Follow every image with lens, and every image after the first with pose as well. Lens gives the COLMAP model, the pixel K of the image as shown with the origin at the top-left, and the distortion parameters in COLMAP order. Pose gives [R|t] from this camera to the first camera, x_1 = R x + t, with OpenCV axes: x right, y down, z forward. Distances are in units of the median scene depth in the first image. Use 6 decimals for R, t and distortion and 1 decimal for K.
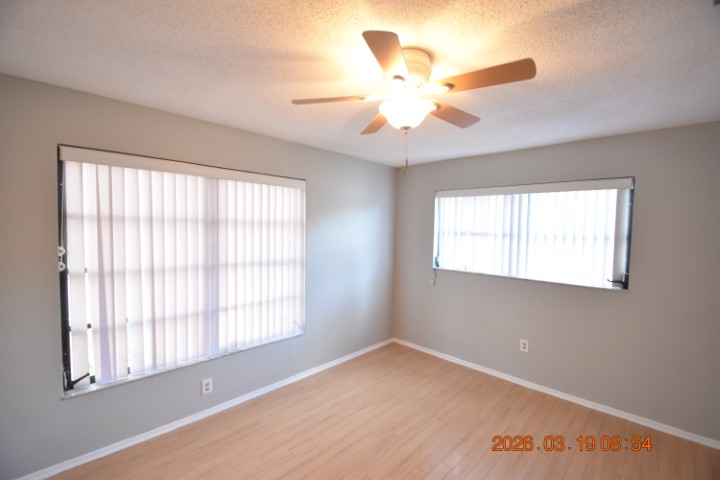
lens RADIAL K [[314.4, 0, 358.7], [0, 314.4, 244.2], [0, 0, 1]] dist [0.001736, -0.002571]
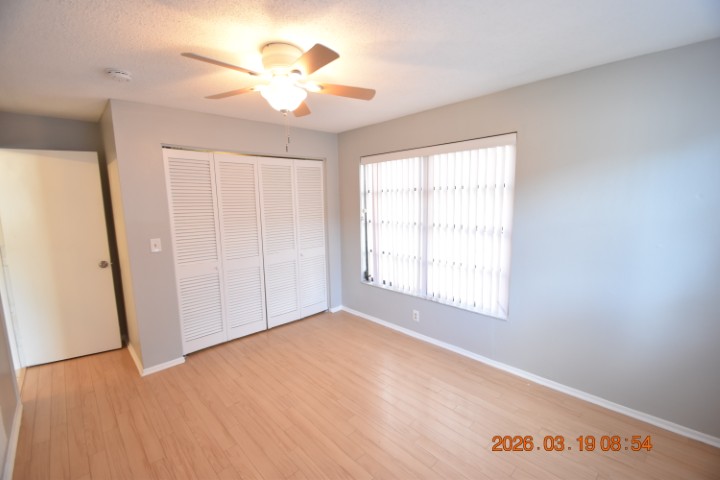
lens RADIAL K [[314.4, 0, 359.4], [0, 314.4, 243.1], [0, 0, 1]] dist [0.001736, -0.002571]
pose [[-0.041903, 0.110528, -0.992989, 0.814692], [-0.045573, 0.992616, 0.112410, 0.005529], [0.998082, 0.049964, -0.036557, 0.786248]]
